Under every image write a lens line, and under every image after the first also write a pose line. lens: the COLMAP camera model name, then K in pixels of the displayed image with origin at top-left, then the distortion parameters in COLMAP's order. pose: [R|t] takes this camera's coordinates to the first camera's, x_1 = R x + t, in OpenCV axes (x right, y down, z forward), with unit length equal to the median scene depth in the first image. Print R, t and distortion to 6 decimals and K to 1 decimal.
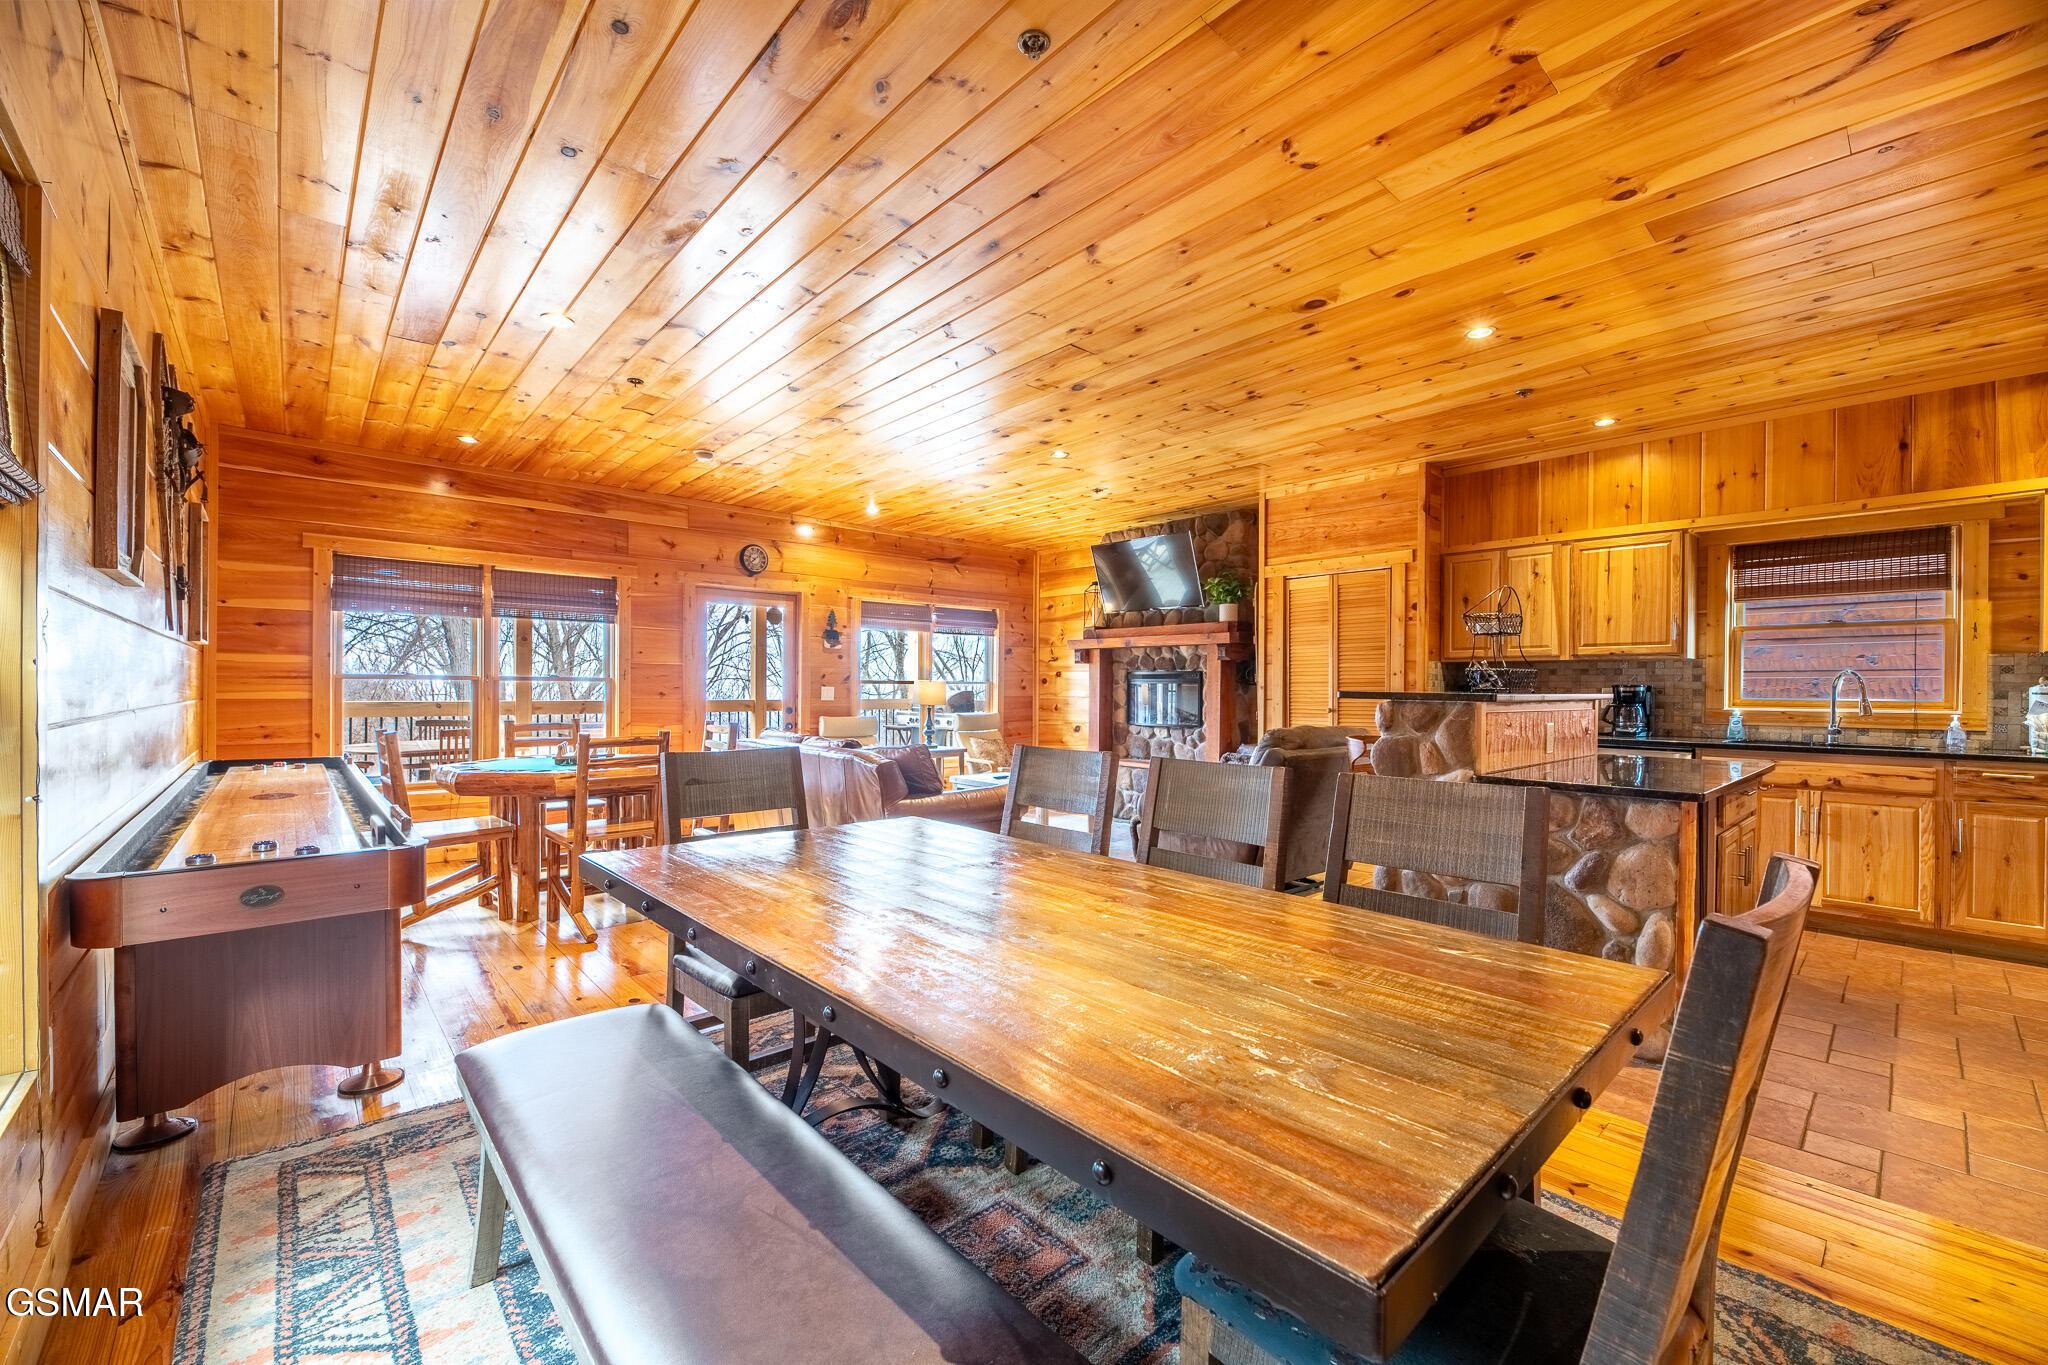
lens RADIAL K [[828.2, 0, 1021.1], [0, 828.2, 694.6], [0, 0, 1]] dist [-0.003405, -0.001760]
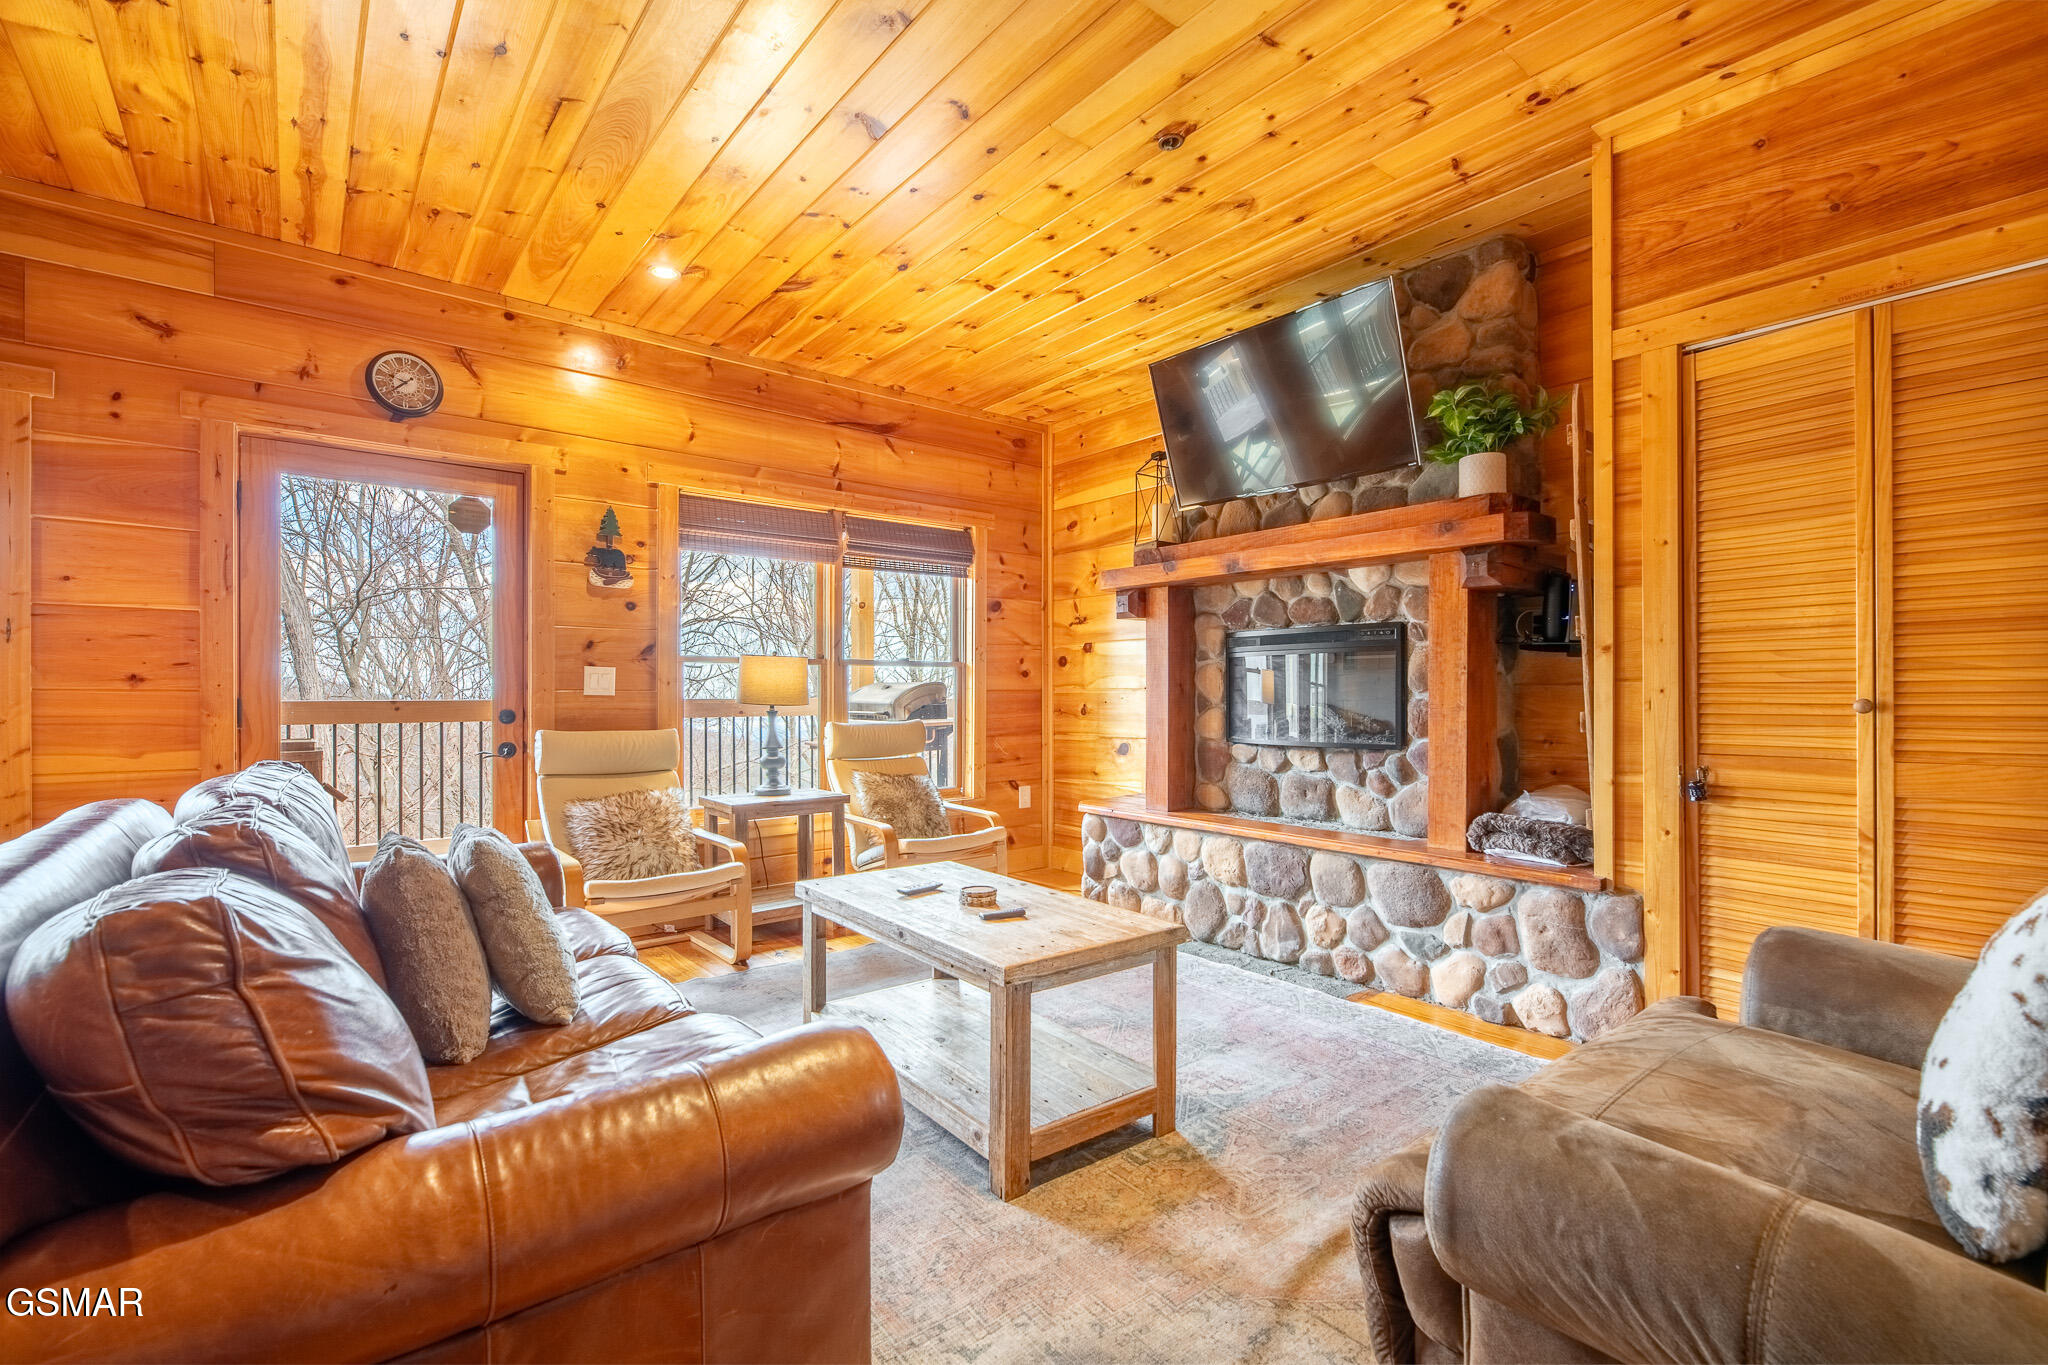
lens RADIAL K [[894.5, 0, 1024.5], [0, 894.5, 689.6], [0, 0, 1]] dist [0.002426, -0.003368]
pose [[0.998971, -0.006951, -0.044807, 0.044001], [0.006368, 0.999894, -0.013124, 0.014898], [0.044894, 0.012825, 0.998909, 0.612309]]
